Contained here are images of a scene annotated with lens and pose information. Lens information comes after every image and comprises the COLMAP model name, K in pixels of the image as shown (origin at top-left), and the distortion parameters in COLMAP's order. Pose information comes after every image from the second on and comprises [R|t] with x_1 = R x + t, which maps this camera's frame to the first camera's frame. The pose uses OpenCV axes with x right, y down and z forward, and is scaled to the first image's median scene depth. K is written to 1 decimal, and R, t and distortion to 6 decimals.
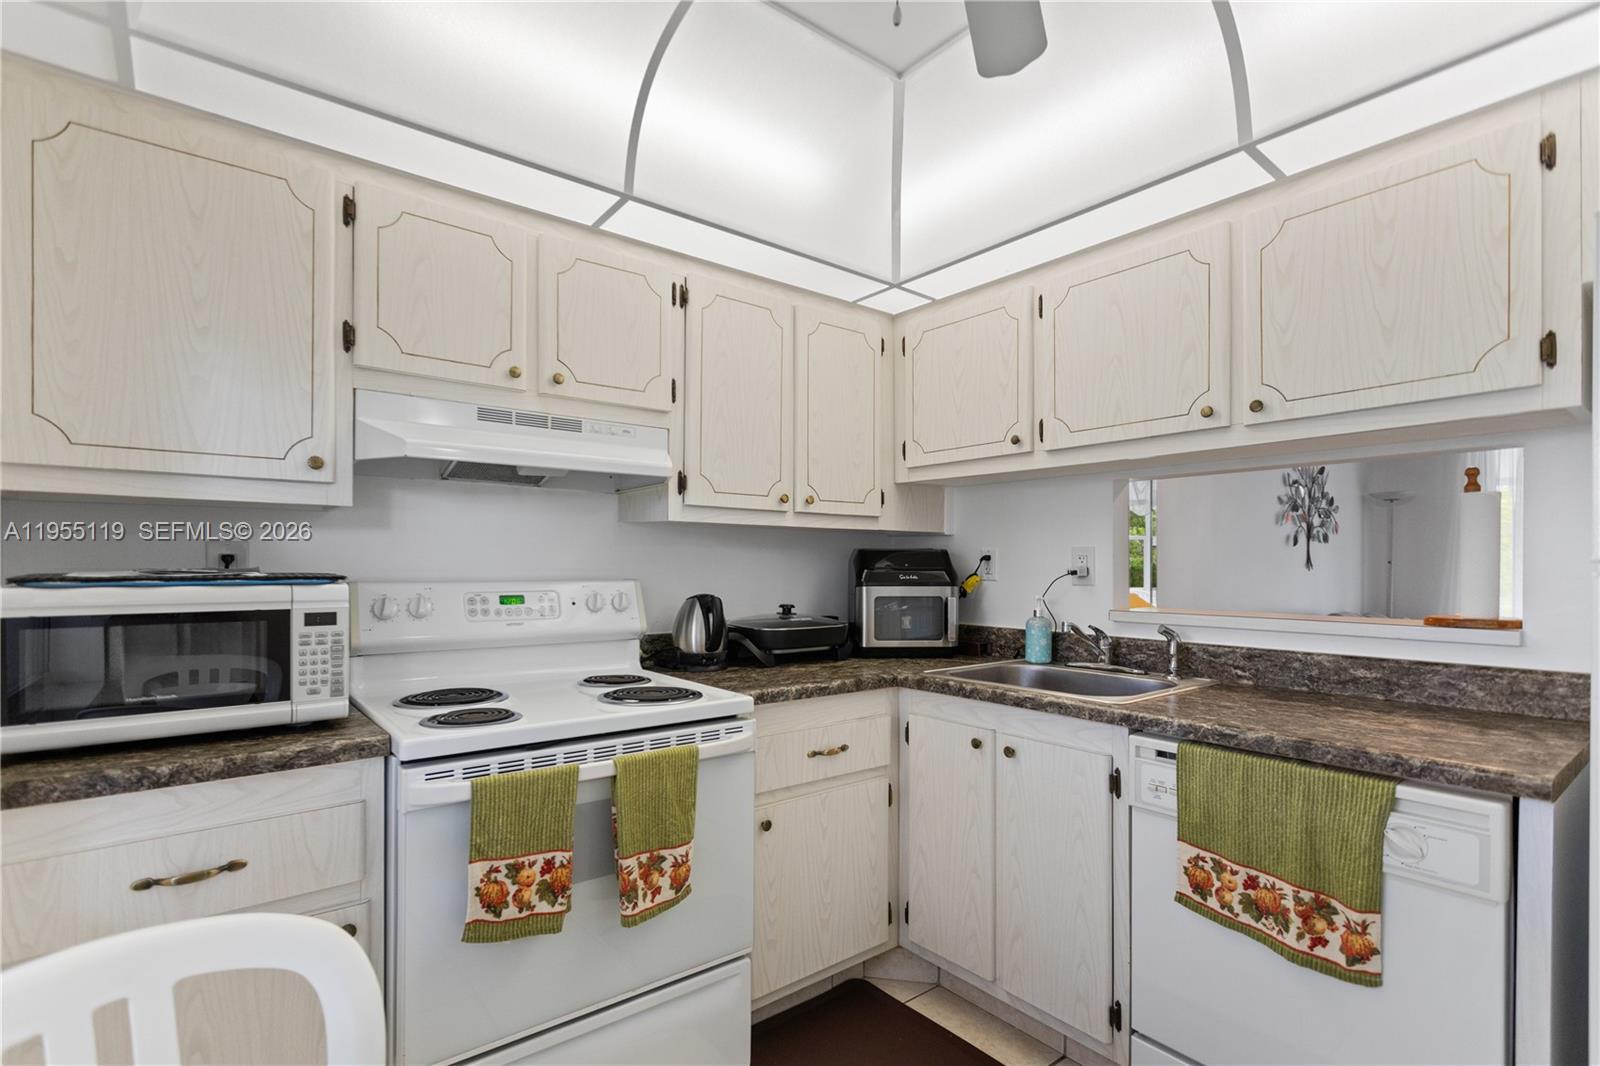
lens RADIAL K [[769.5, 0, 799.3], [0, 769.5, 577.9], [0, 0, 1]] dist [0.003962, 0.000218]
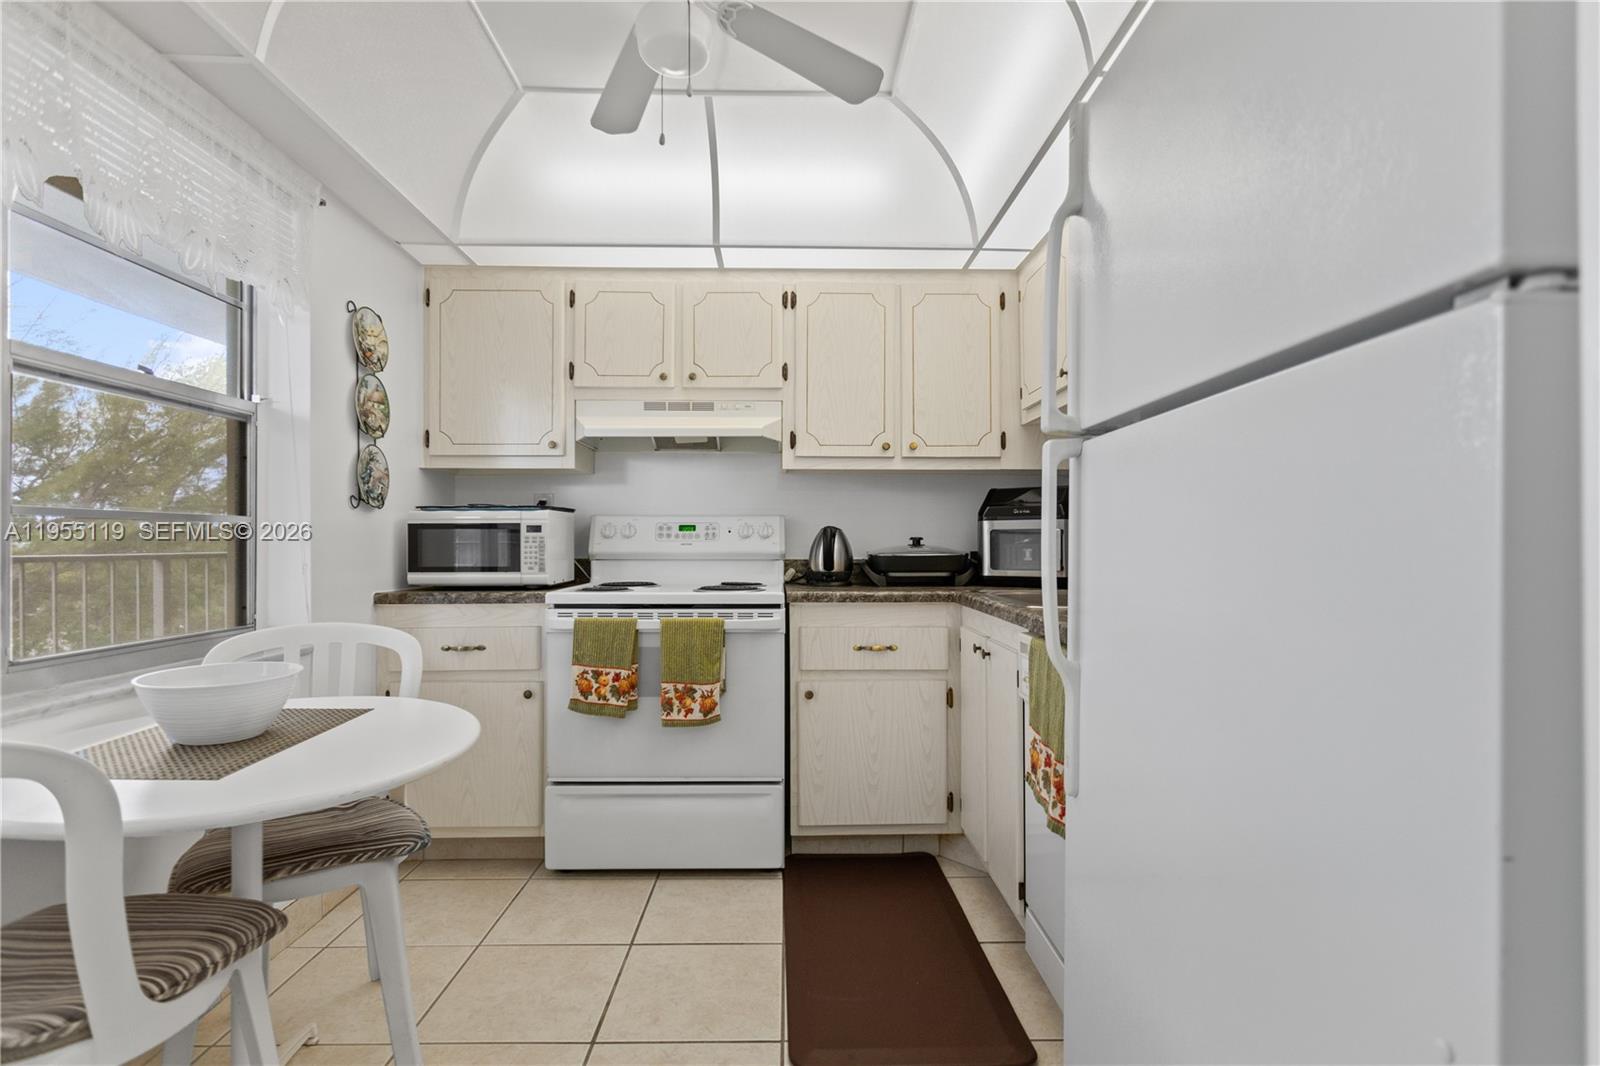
lens RADIAL K [[779.4, 0, 797.5], [0, 779.4, 550.6], [0, 0, 1]] dist [-0.005262, 0.000280]
pose [[0.795763, 0.002397, -0.605603, 0.852190], [-0.006175, 0.999972, -0.004156, 0.092657], [0.605577, 0.007047, 0.795756, -0.081575]]
